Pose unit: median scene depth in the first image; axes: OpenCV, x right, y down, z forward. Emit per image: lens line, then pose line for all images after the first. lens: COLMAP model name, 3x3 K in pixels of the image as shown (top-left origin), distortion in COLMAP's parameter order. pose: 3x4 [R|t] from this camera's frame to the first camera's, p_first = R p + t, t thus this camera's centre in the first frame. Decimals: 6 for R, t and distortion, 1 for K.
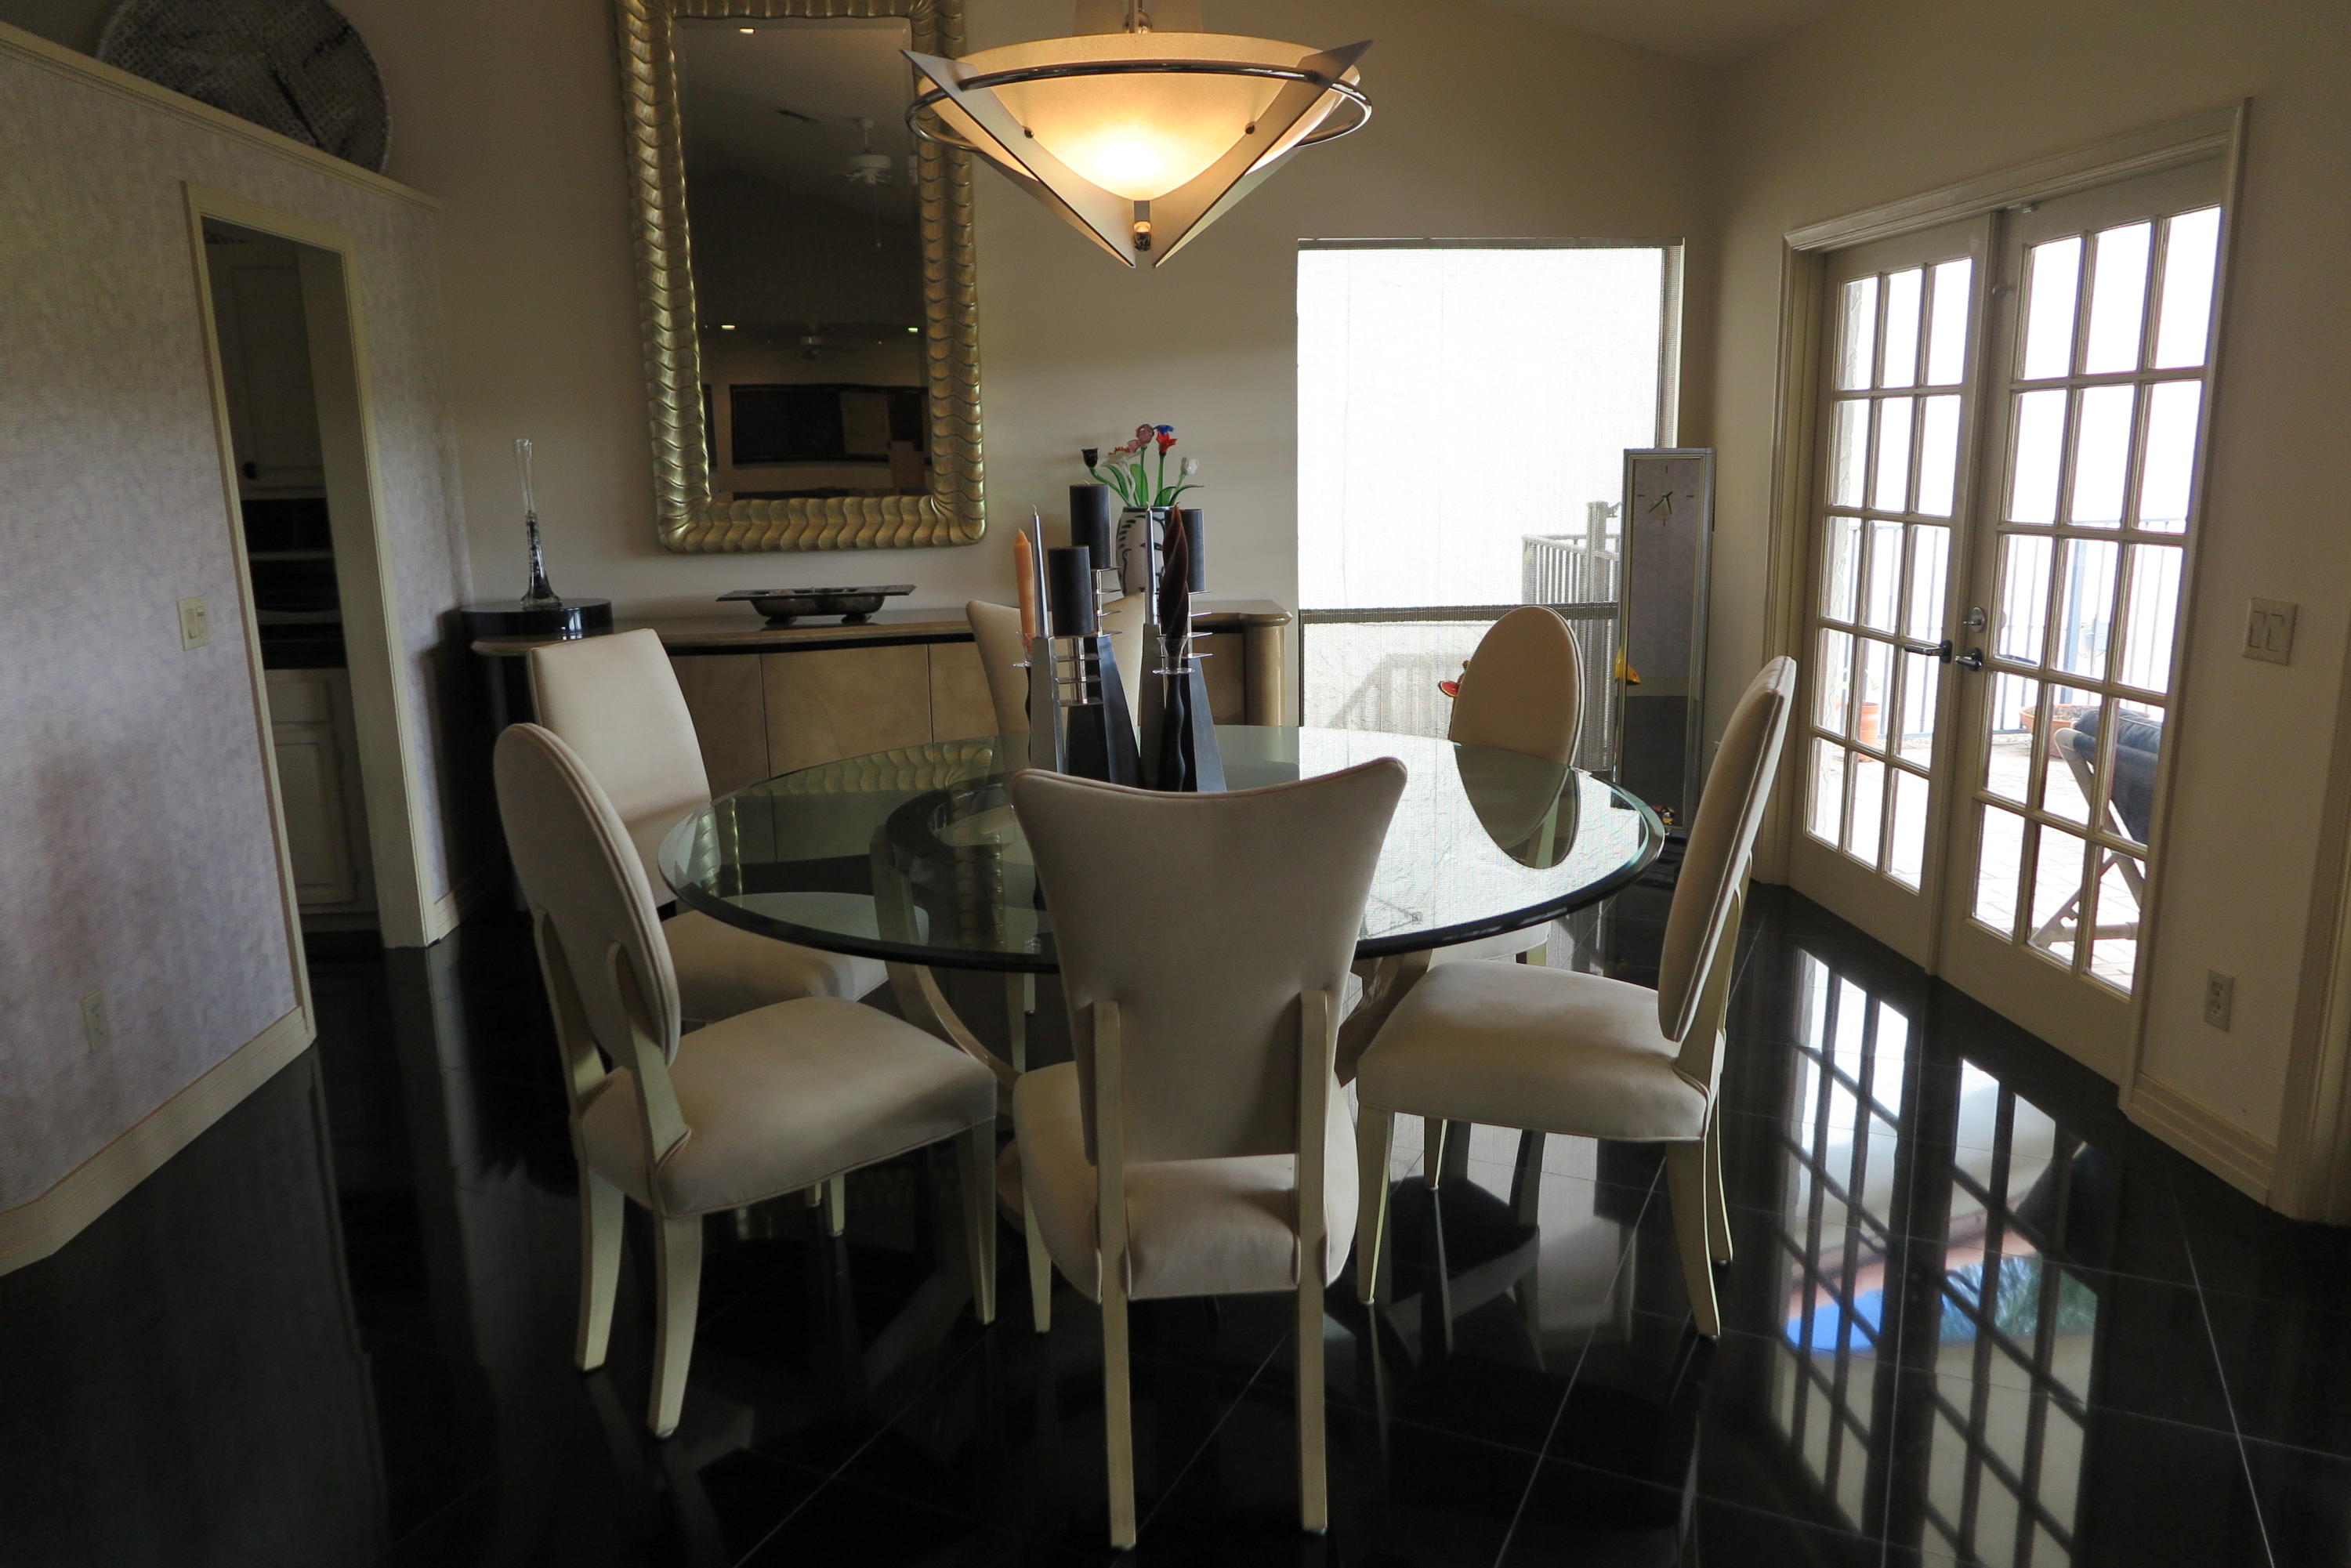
lens RADIAL K [[1619.7, 0, 1183.2], [0, 1619.7, 787.2], [0, 0, 1]] dist [-0.018367, 0.017012]
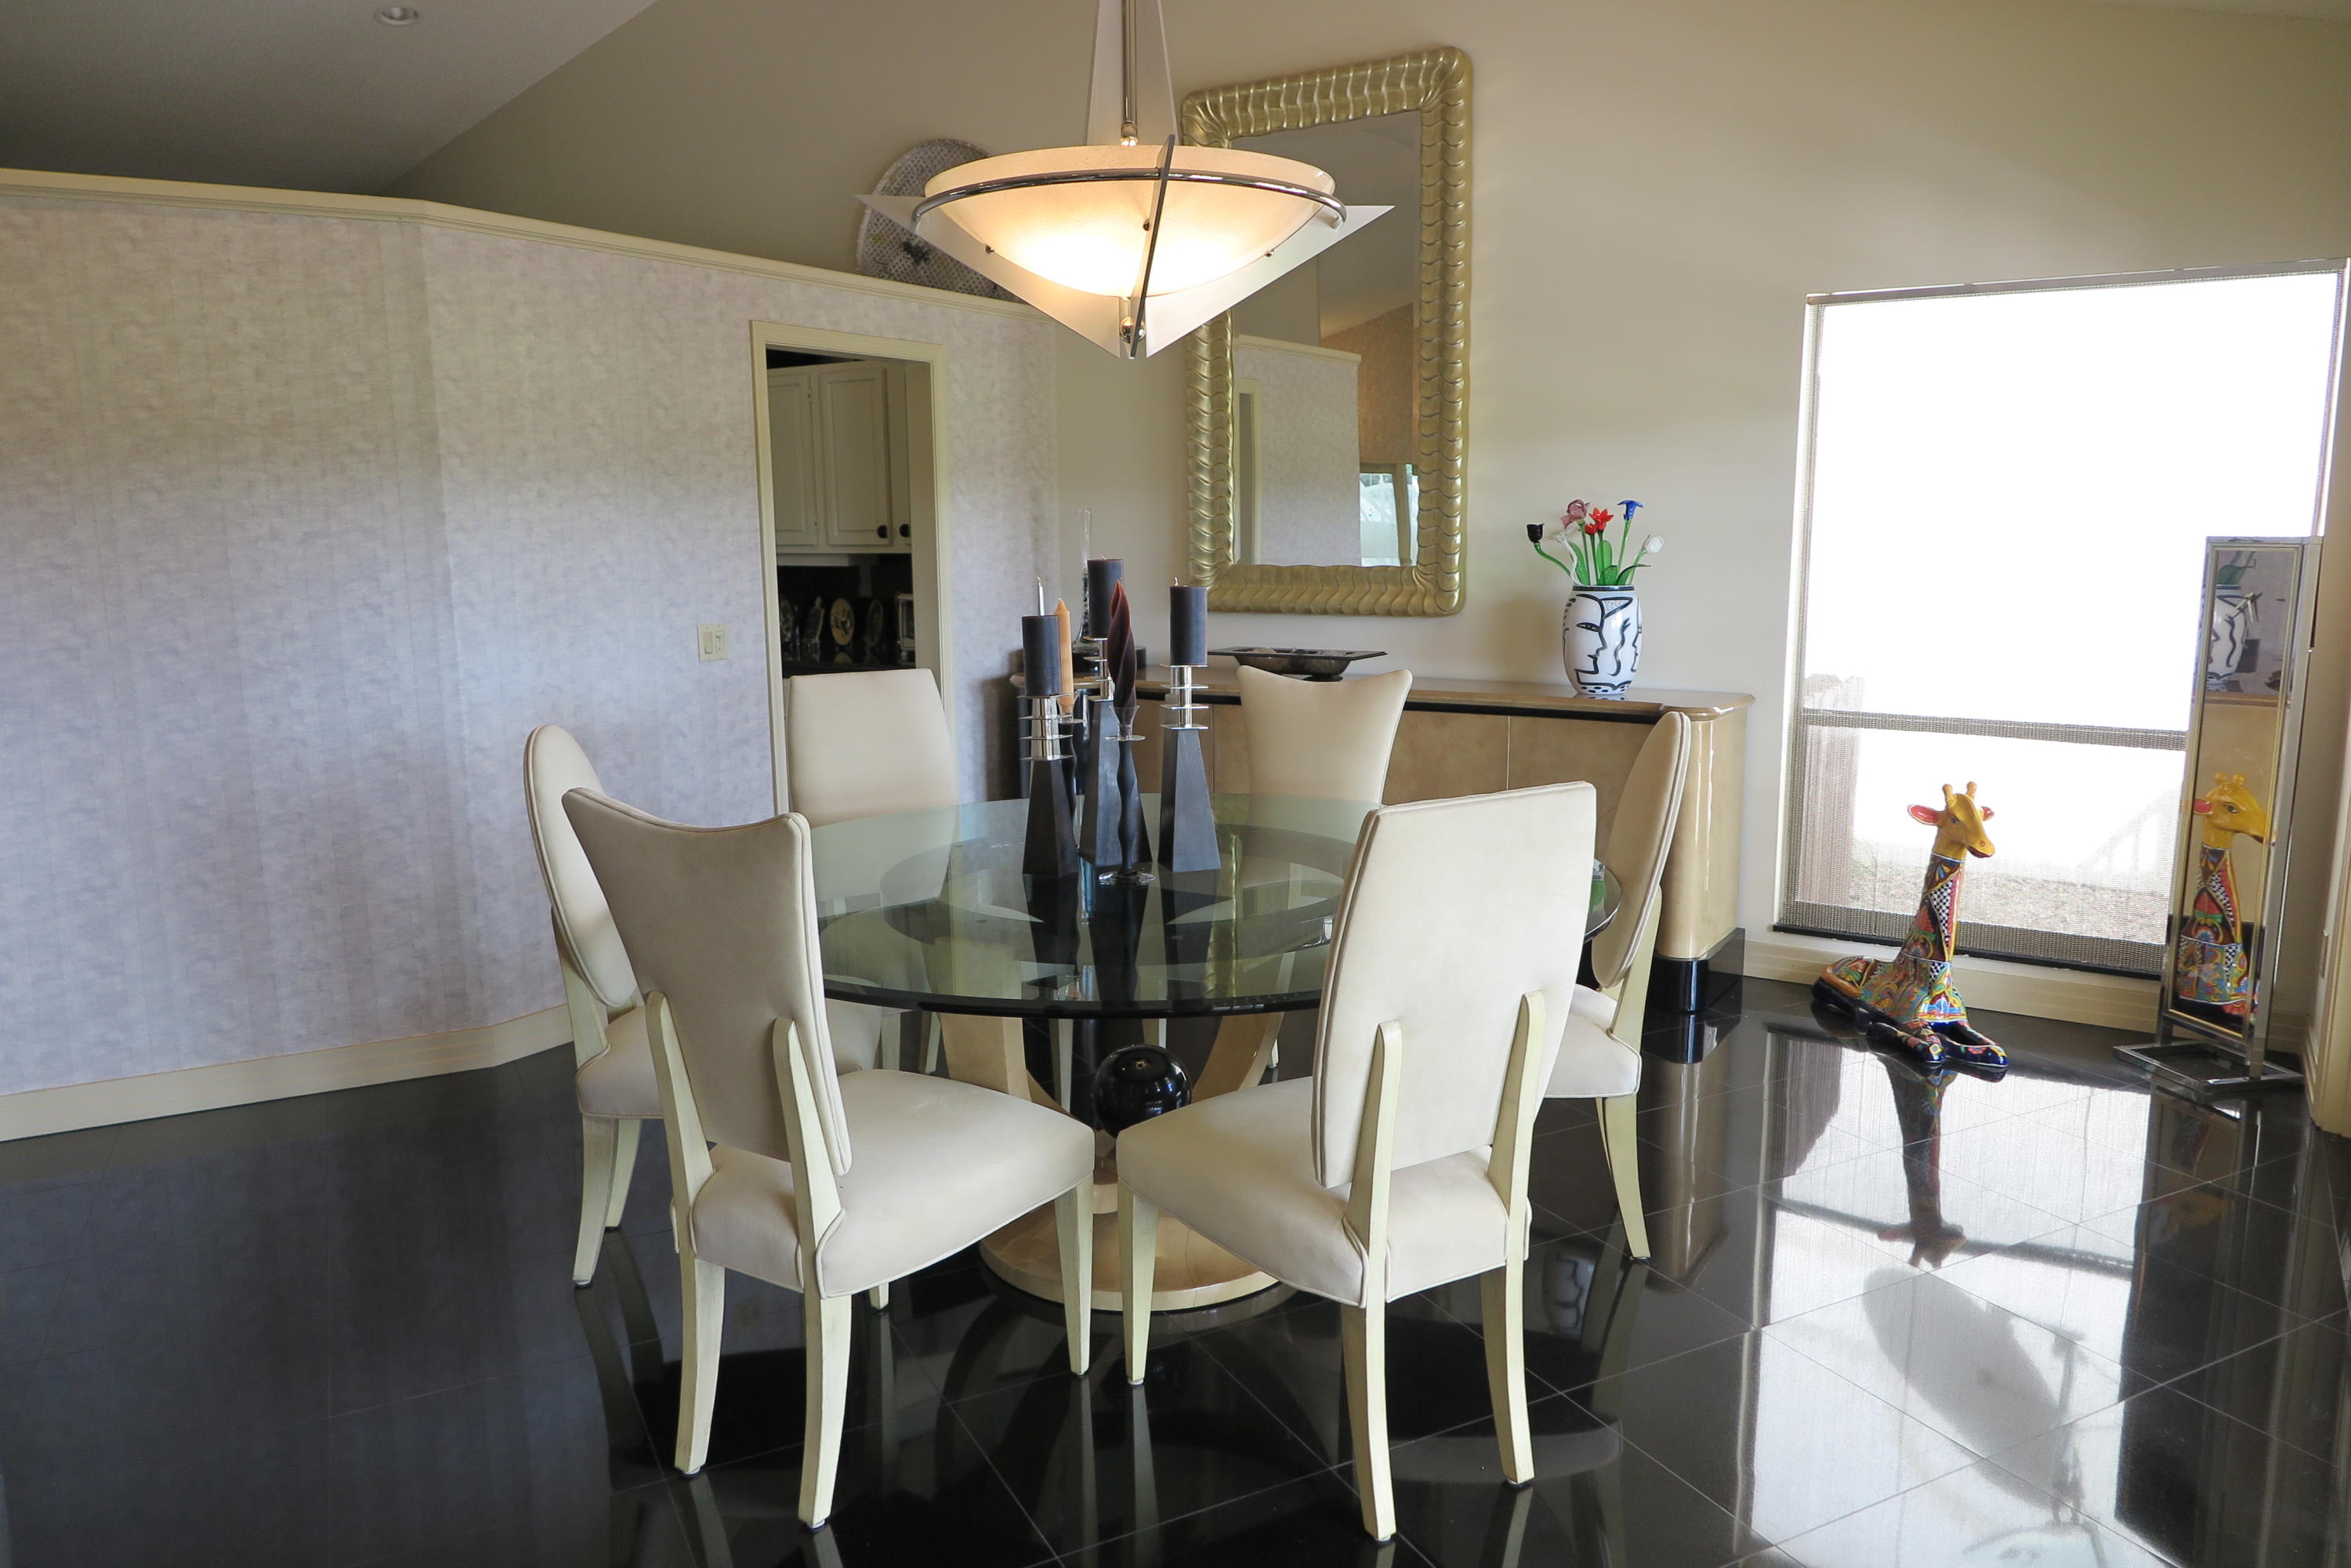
lens RADIAL K [[1619.7, 0, 1188.0], [0, 1619.7, 788.0], [0, 0, 1]] dist [-0.018367, 0.017012]
pose [[0.802238, 0.109460, -0.586884, 0.530436], [-0.131677, 0.991281, 0.004889, -0.040760], [0.582302, 0.073357, 0.809657, 0.141349]]
